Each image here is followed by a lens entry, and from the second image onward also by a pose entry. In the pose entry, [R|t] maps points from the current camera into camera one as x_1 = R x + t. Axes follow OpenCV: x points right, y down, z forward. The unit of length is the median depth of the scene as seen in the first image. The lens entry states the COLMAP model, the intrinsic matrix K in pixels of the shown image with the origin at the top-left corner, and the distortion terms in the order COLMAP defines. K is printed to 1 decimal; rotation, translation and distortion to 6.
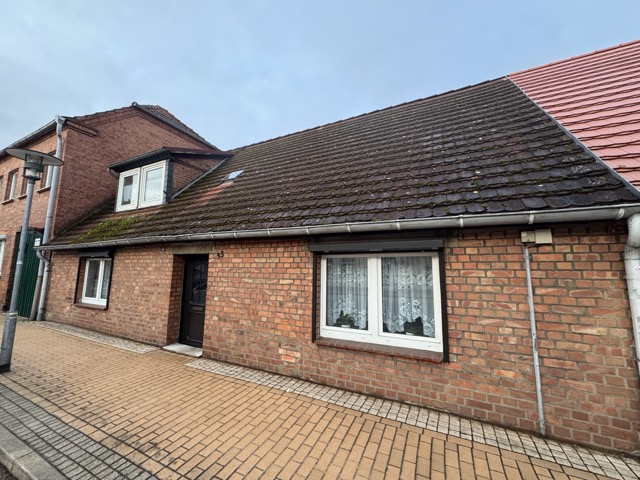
lens RADIAL K [[257.0, 0, 319.6], [0, 257.0, 241.6], [0, 0, 1]] dist [0.001081, -0.000078]
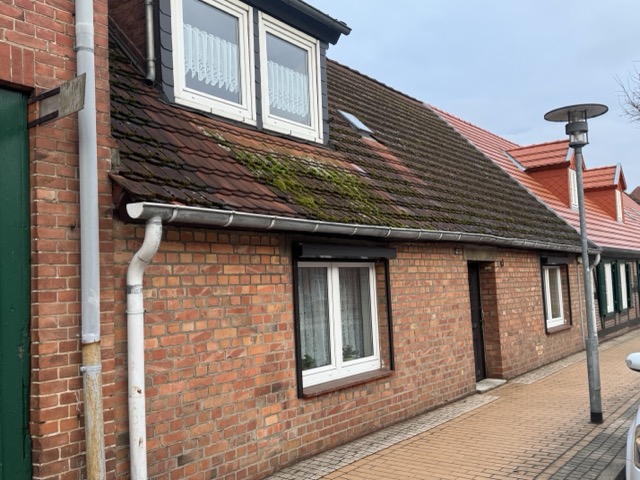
lens RADIAL K [[512.7, 0, 319.5], [0, 512.7, 239.8], [0, 0, 1]] dist [0.018465, 0.002069]
pose [[0.267012, 0.063824, 0.961577, -1.868814], [-0.067150, 0.996611, -0.047503, 0.080249], [-0.961351, -0.051886, 0.270393, 0.934213]]
